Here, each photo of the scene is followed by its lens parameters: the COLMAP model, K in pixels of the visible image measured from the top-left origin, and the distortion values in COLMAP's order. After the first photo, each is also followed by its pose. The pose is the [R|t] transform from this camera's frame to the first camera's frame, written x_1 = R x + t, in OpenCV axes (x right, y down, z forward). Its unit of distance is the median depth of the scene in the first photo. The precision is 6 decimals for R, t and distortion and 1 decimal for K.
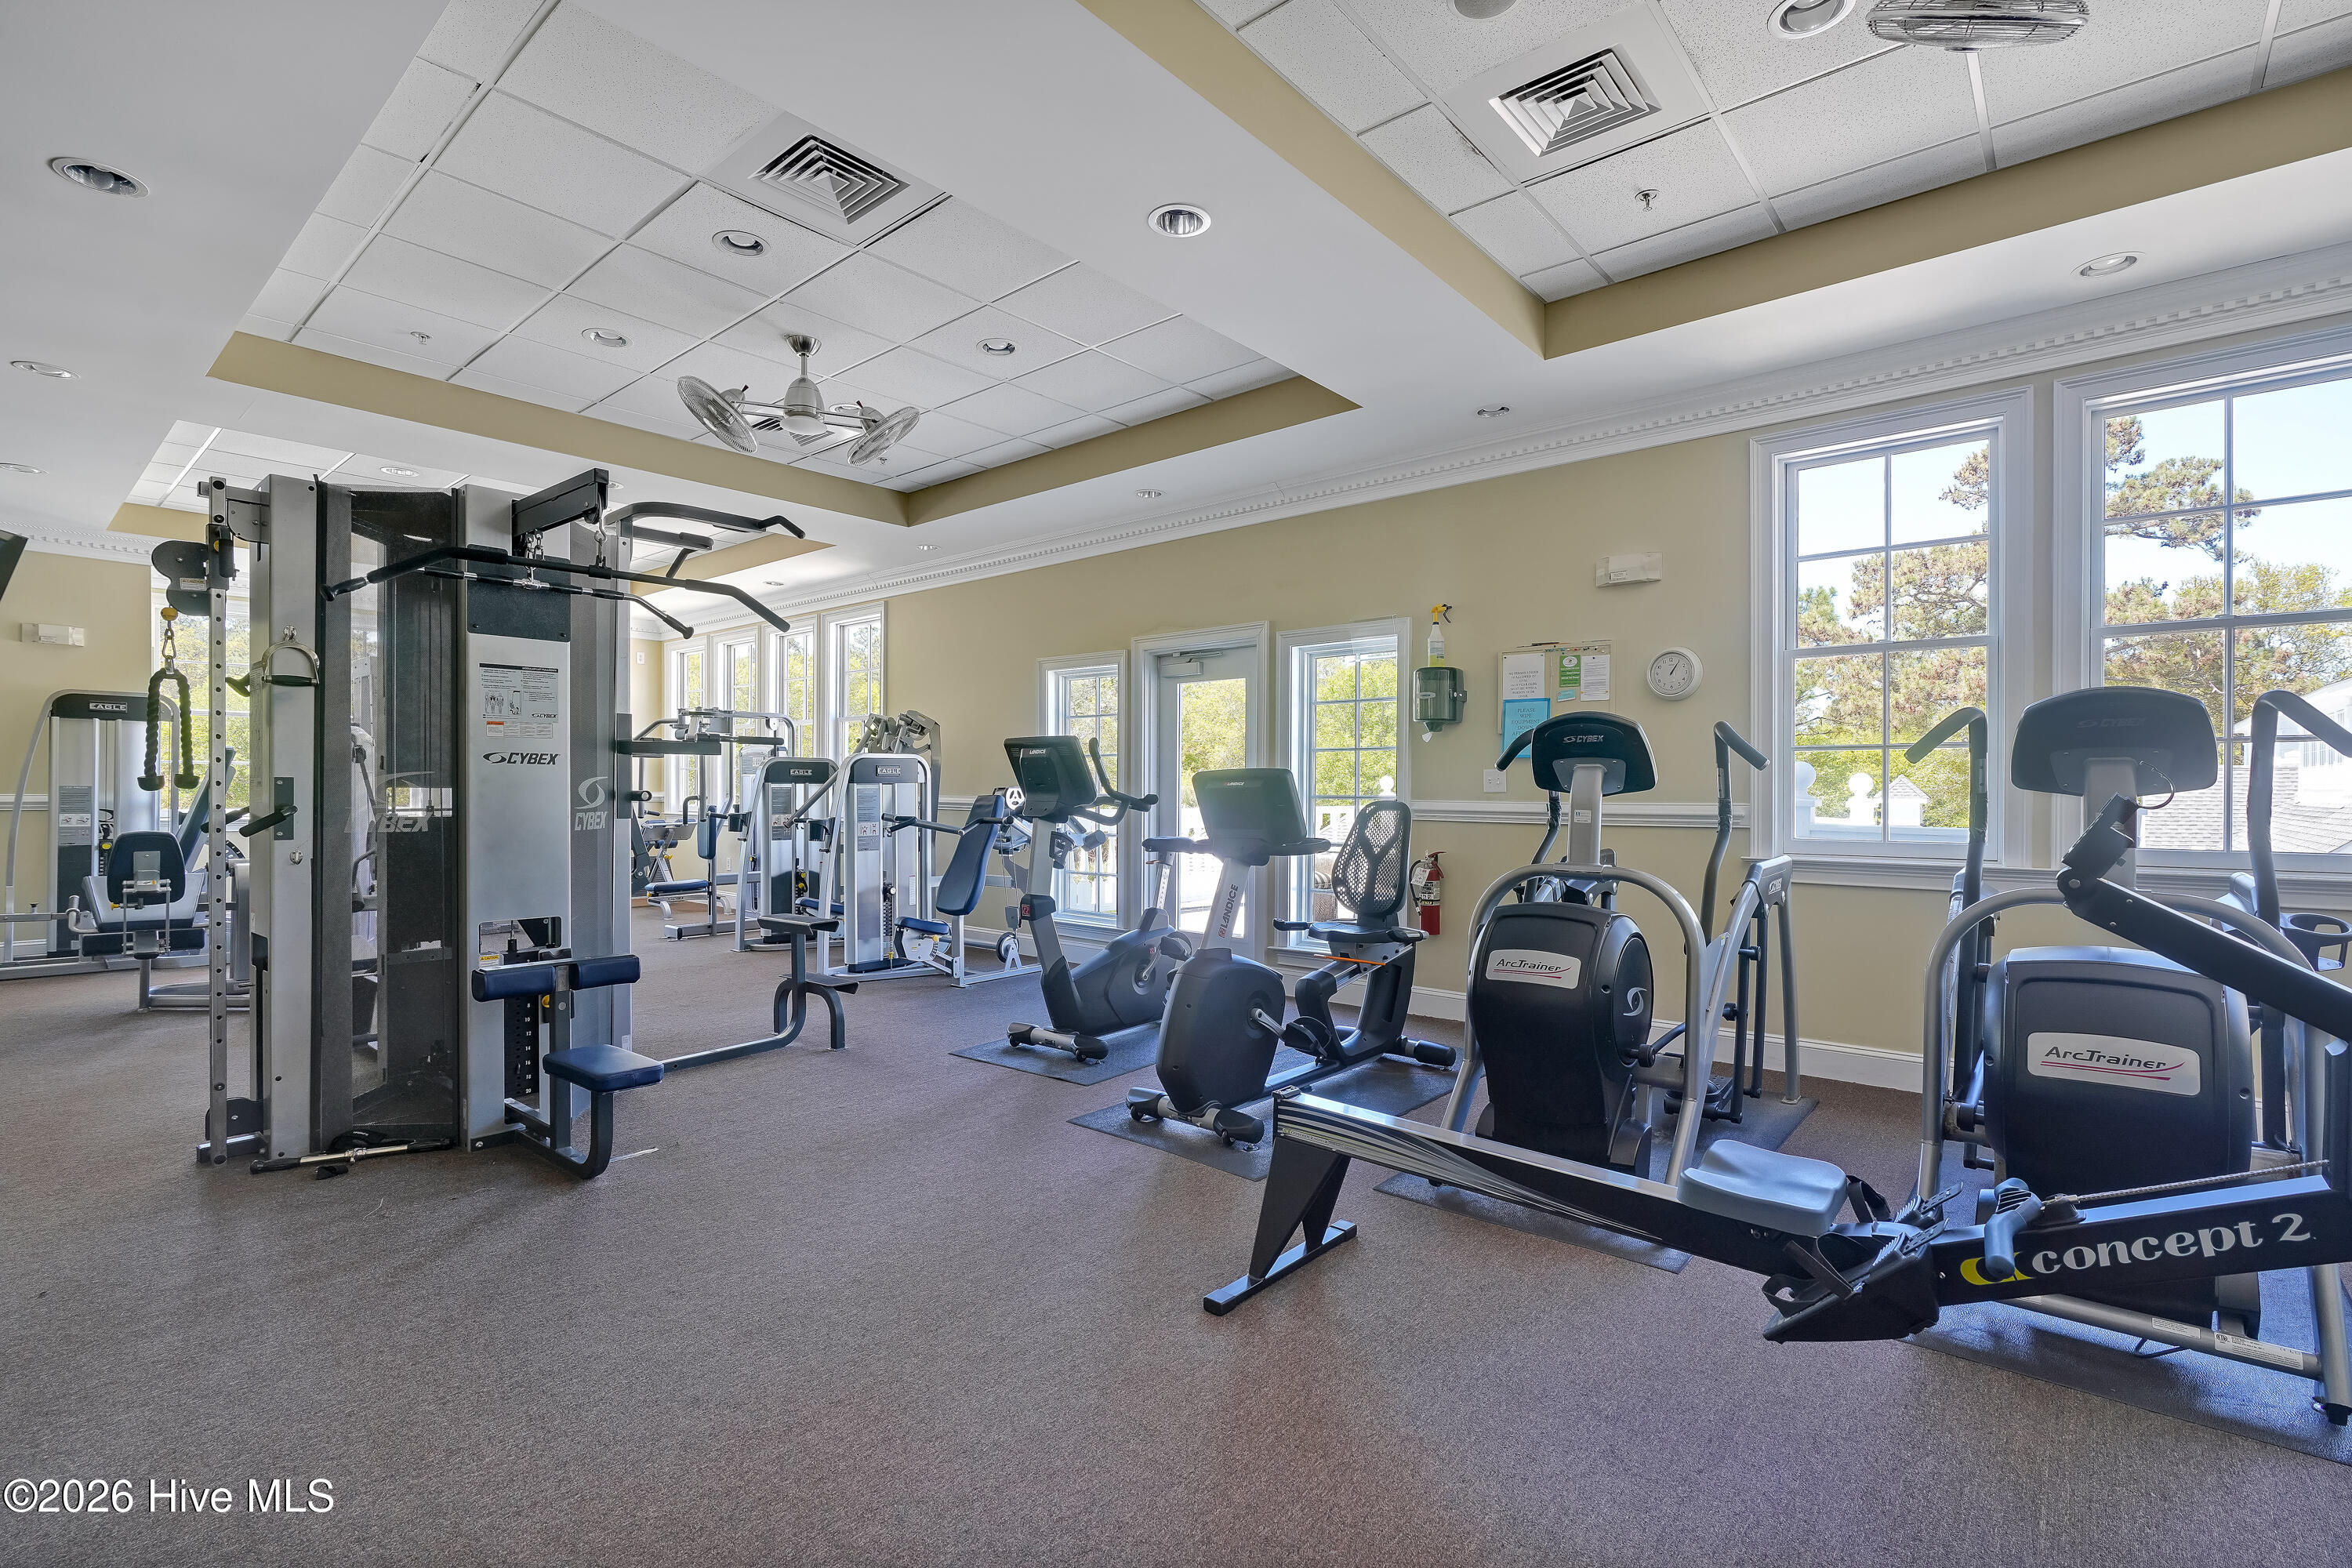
lens RADIAL K [[1070.9, 0, 1176.0], [0, 1070.9, 784.0], [0, 0, 1]] dist [0.000098, 0.000014]
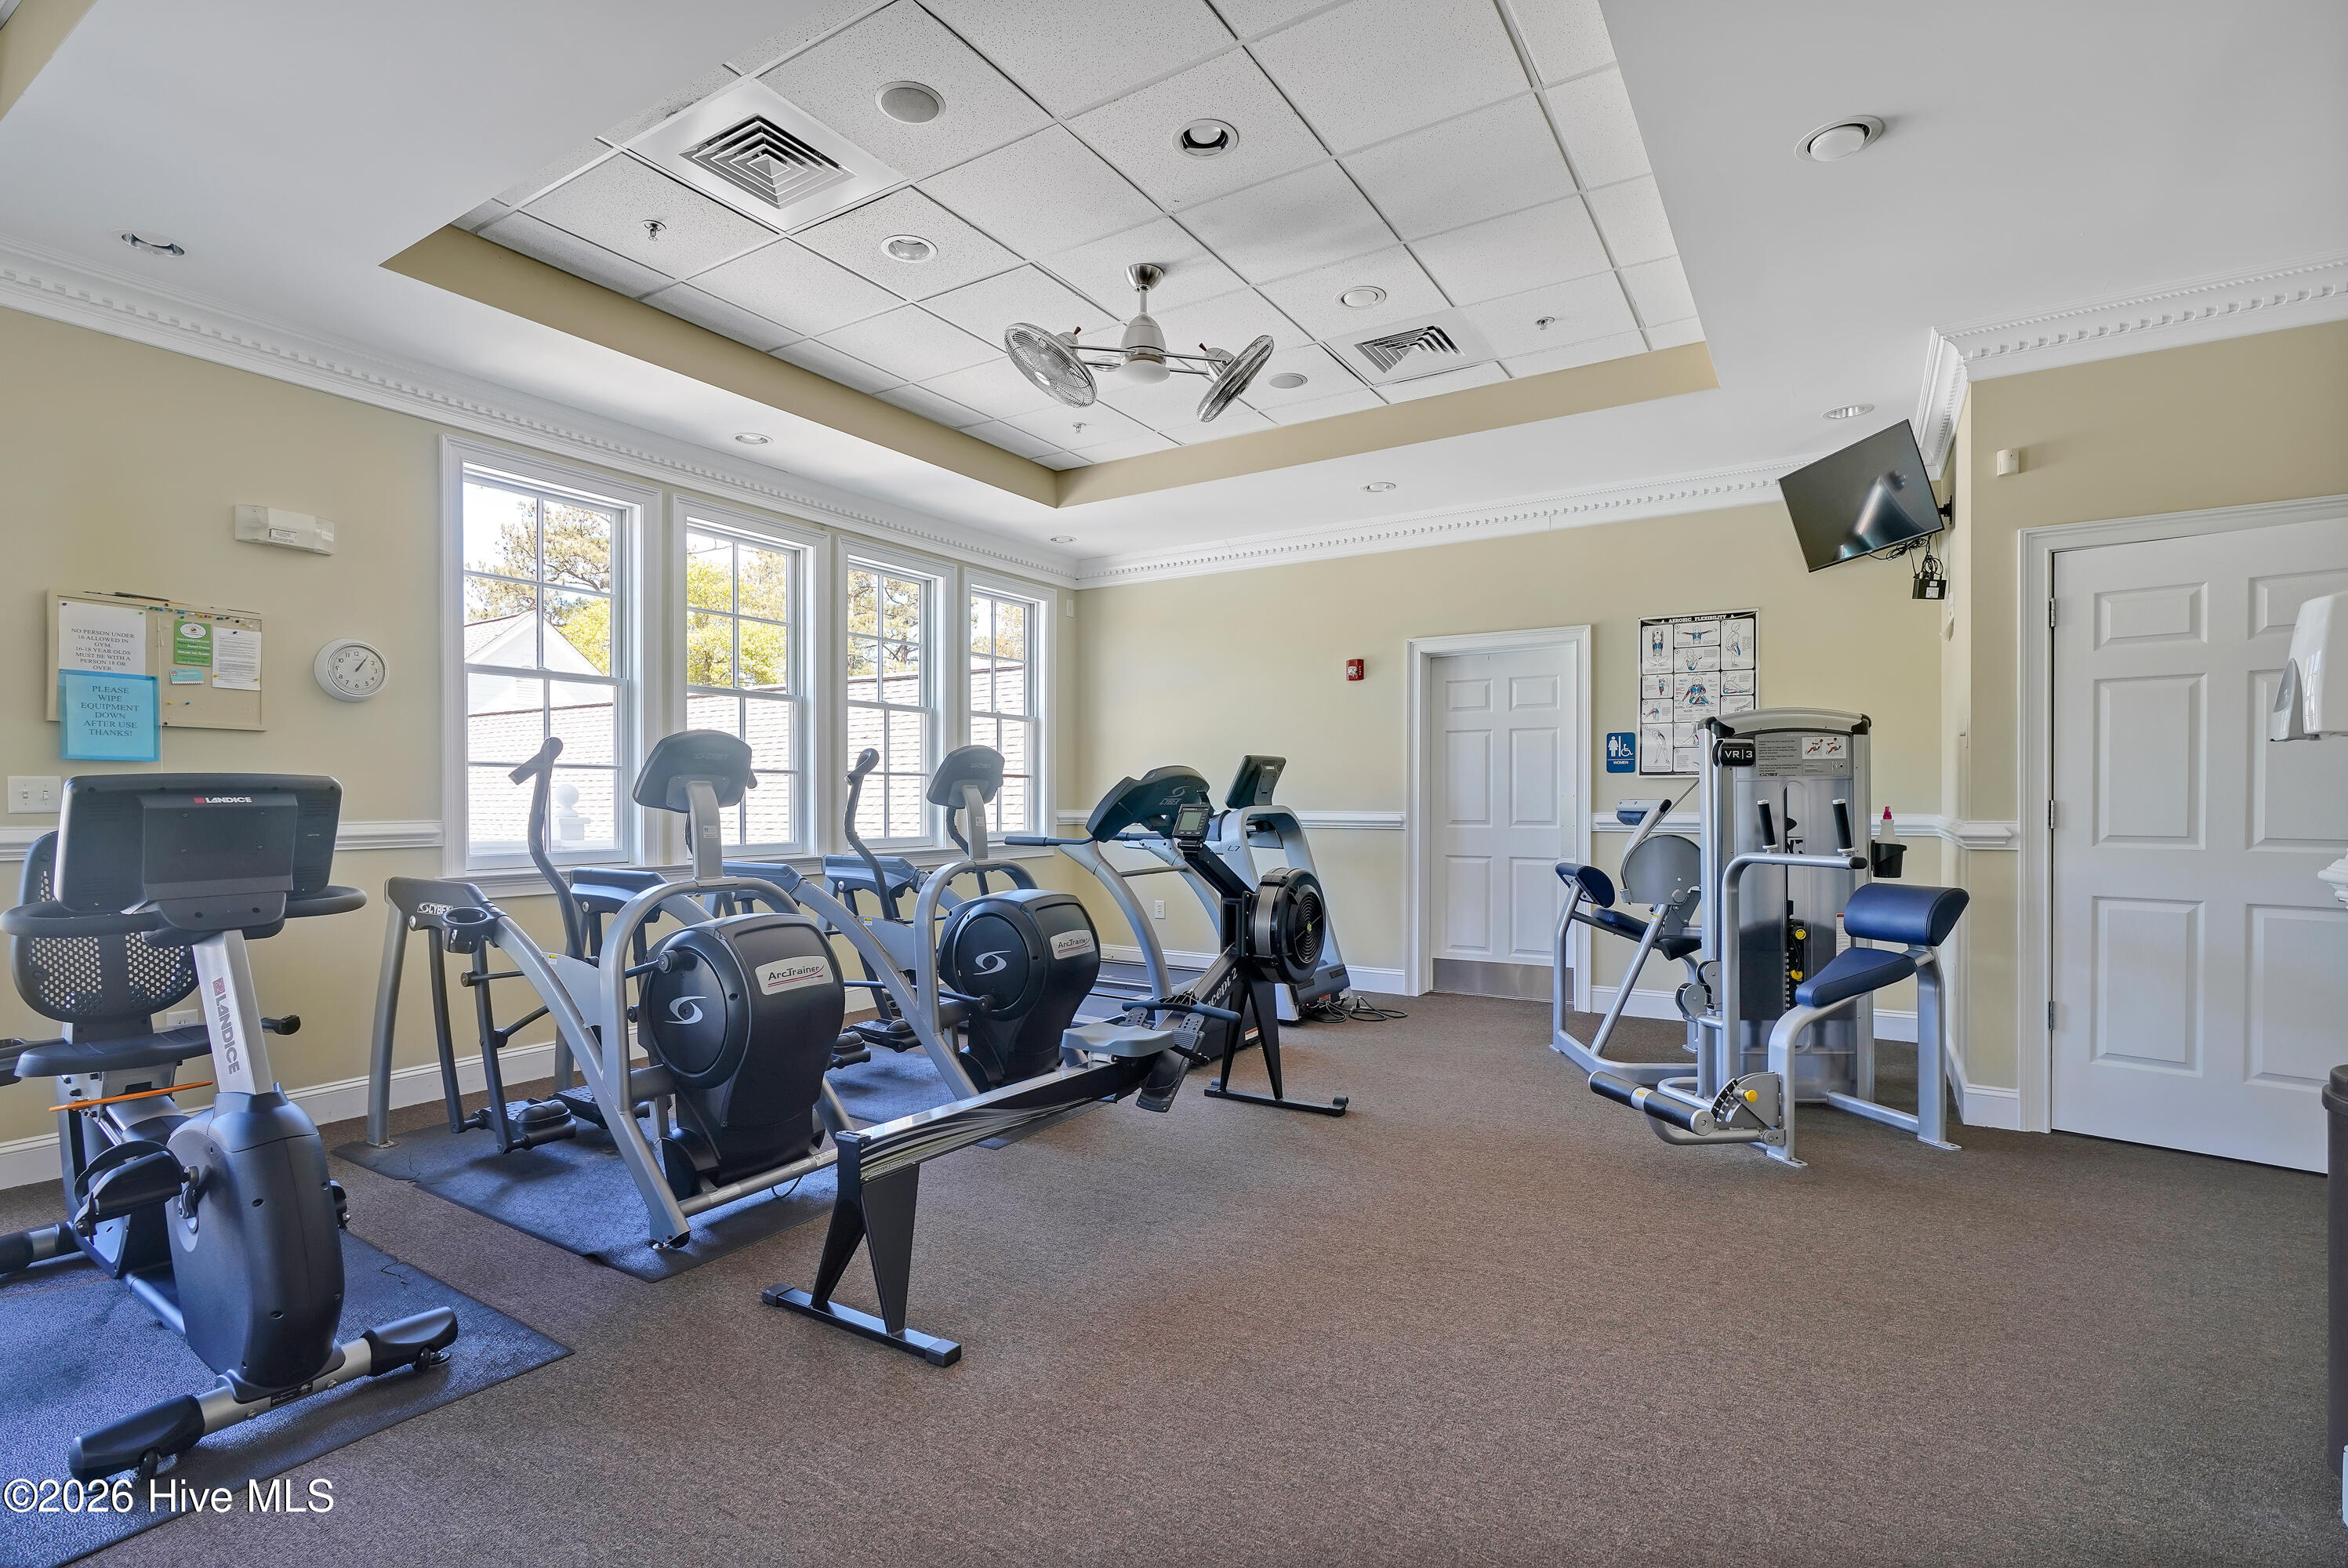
lens RADIAL K [[1064.7, 0, 1174.0], [0, 1064.7, 784.0], [0, 0, 1]] dist [0.000657, 0.000106]
pose [[-0.151119, 0.012032, 0.988442, -0.470281], [0.004828, 0.999923, -0.011434, 0.000205], [-0.988504, 0.003044, -0.151166, 0.488922]]
